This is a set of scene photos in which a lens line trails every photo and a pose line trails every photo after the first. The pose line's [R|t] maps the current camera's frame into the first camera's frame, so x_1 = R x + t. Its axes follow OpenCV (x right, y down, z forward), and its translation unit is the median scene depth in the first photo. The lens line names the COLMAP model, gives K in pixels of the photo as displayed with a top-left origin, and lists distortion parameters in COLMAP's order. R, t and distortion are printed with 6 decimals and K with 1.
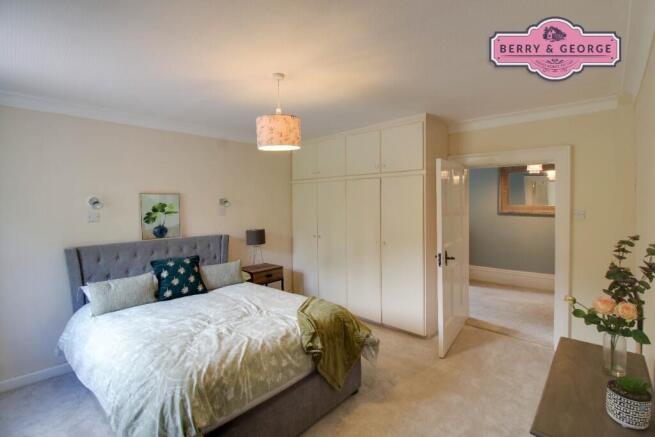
lens RADIAL K [[308.7, 0, 330.7], [0, 308.7, 217.4], [0, 0, 1]] dist [-0.000304, -0.000660]
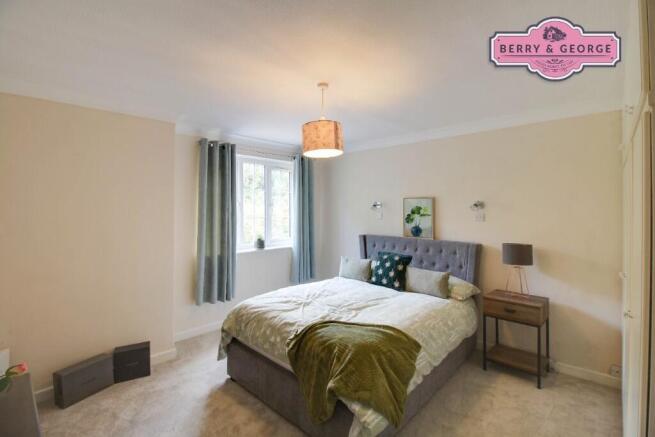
lens RADIAL K [[308.7, 0, 330.5], [0, 308.7, 214.0], [0, 0, 1]] dist [-0.000304, -0.000660]
pose [[-0.025028, 0.030247, -0.999229, 0.602141], [-0.050708, 0.998217, 0.031487, -0.038018], [0.998400, 0.051457, -0.023449, 0.714436]]
